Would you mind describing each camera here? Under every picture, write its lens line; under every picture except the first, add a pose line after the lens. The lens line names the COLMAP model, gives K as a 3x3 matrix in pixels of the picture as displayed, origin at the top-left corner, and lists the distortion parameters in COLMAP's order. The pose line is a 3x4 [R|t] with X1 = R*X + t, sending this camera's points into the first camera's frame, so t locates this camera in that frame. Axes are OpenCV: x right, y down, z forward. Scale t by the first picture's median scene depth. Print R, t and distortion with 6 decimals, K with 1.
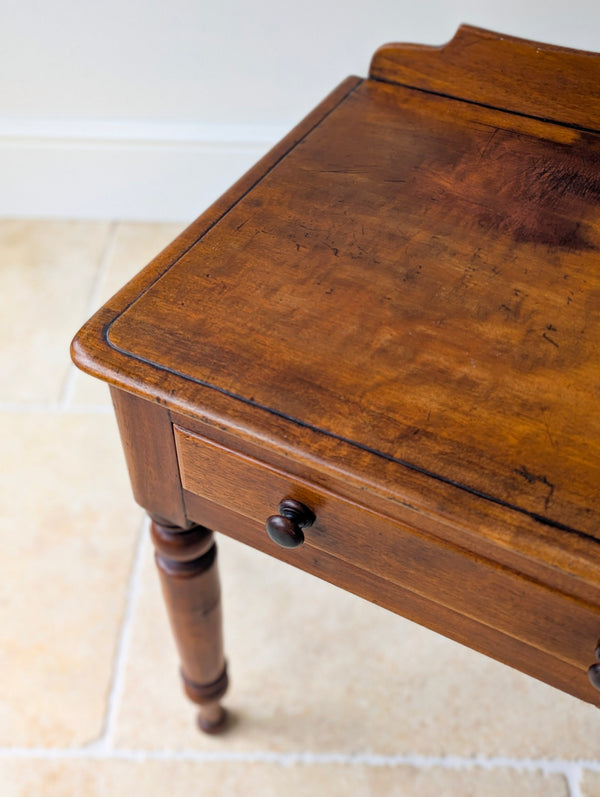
lens RADIAL K [[855.2, 0, 303.2], [0, 855.2, 397.8], [0, 0, 1]] dist [0.061985, -0.012574]
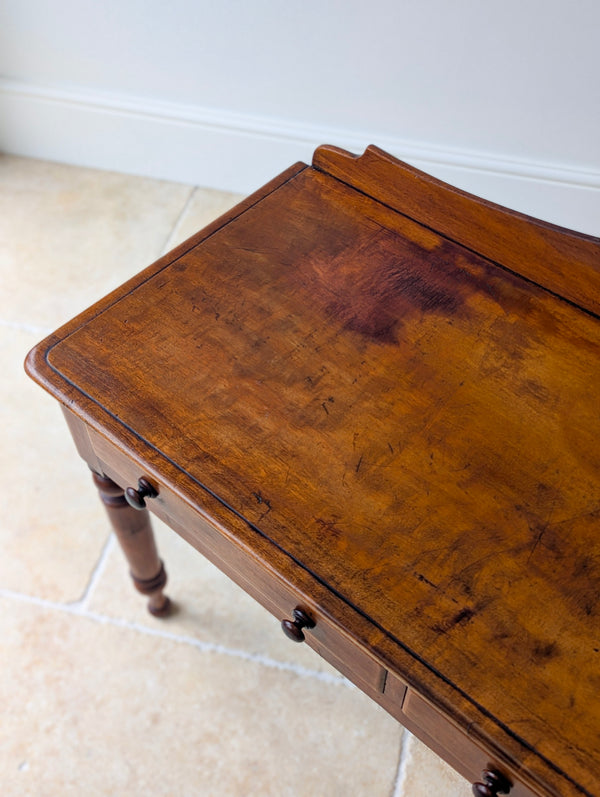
lens RADIAL K [[852.0, 0, 290.6], [0, 852.0, 401.2], [0, 0, 1]] dist [0.125171, -0.212460]
pose [[0.969589, 0.181826, -0.163820, 0.395014], [-0.163723, 0.979417, 0.118053, -0.205891], [0.181913, -0.087642, 0.979401, -0.386456]]
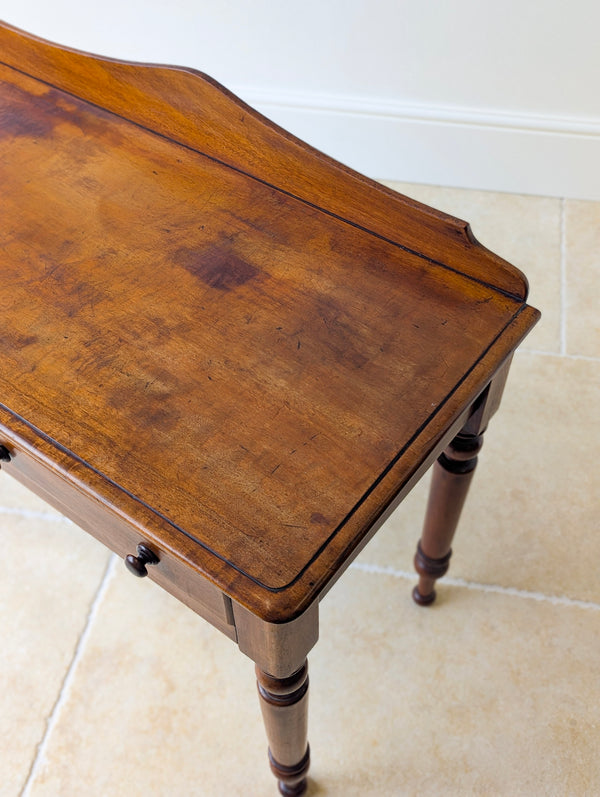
lens RADIAL K [[856.4, 0, 299.2], [0, 856.4, 388.4], [0, 0, 1]] dist [0.054883, 0.007984]
pose [[0.985658, 0.110990, -0.127122, 1.153463], [-0.104252, 0.992829, 0.058499, 0.107972], [0.132704, -0.044408, 0.990160, -0.594167]]
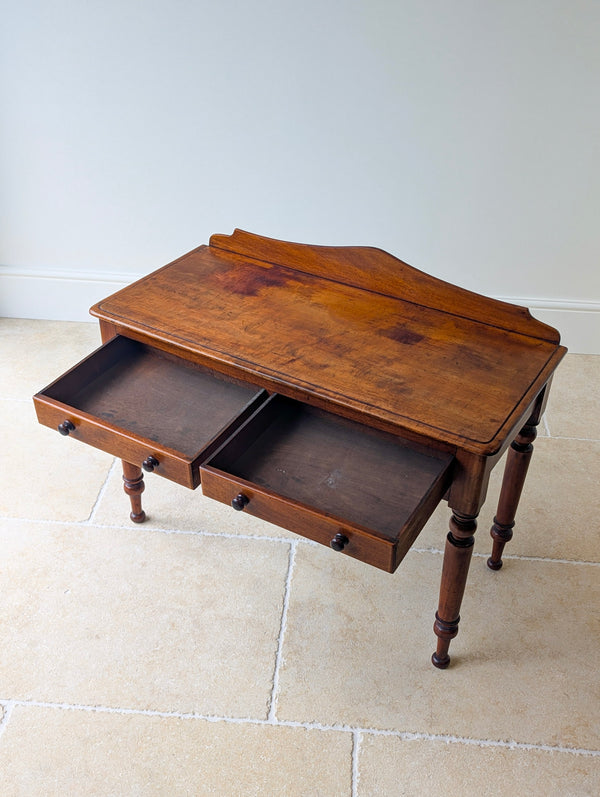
lens RADIAL K [[855.2, 0, 303.2], [0, 855.2, 397.8], [0, 0, 1]] dist [0.061985, -0.012574]
pose [[0.997843, 0.045757, -0.047081, 0.638317], [-0.054672, 0.976168, -0.210016, 0.802133], [0.036349, 0.212137, 0.976564, -1.887109]]
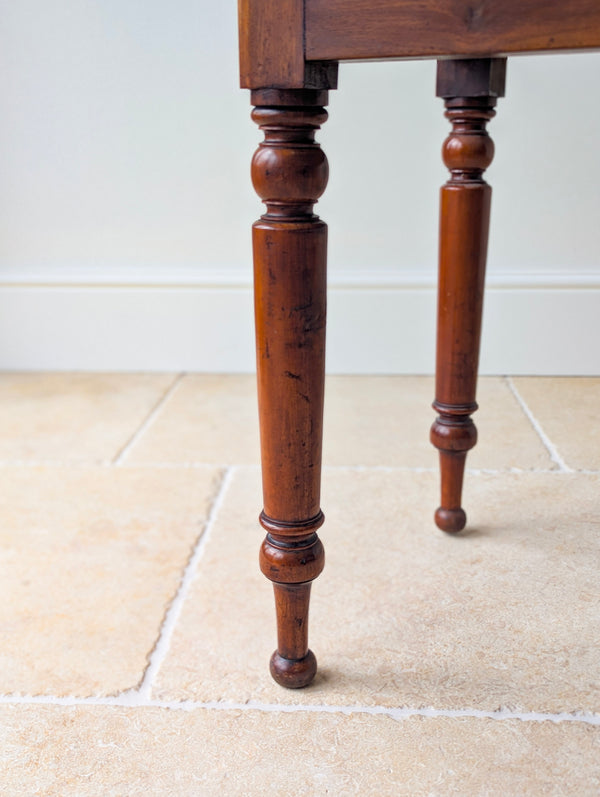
lens RADIAL K [[855.2, 0, 303.2], [0, 855.2, 397.8], [0, 0, 1]] dist [0.061985, -0.012574]
pose [[0.999158, -0.005613, -0.040645, -0.103008], [-0.015318, 0.867954, -0.496408, 0.825073], [0.038065, 0.496612, 0.867137, 0.418989]]
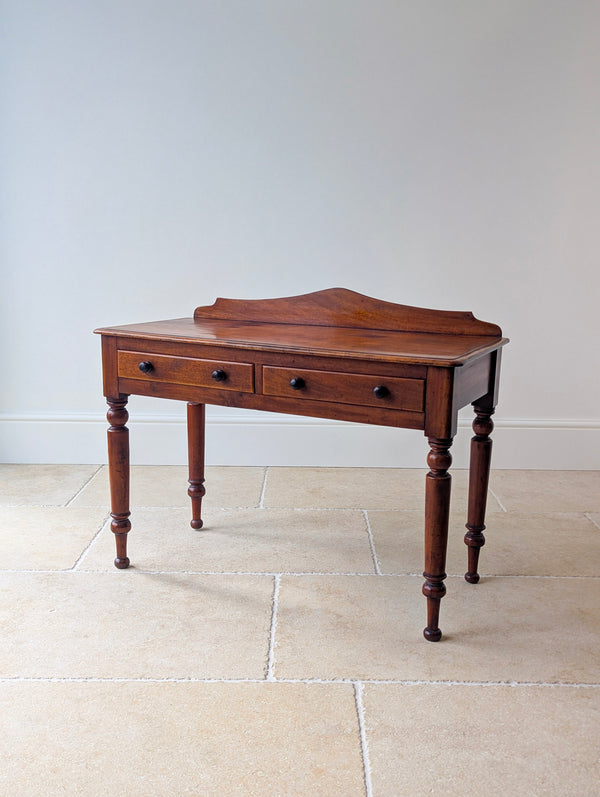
lens RADIAL K [[834.0, 0, 304.1], [0, 834.0, 401.0], [0, 0, 1]] dist [0.057568, 0.007628]
pose [[0.999828, -0.001828, 0.018448, 0.517083], [0.012080, 0.819093, -0.573533, 2.006872], [-0.014063, 0.573658, 0.818974, -1.638531]]
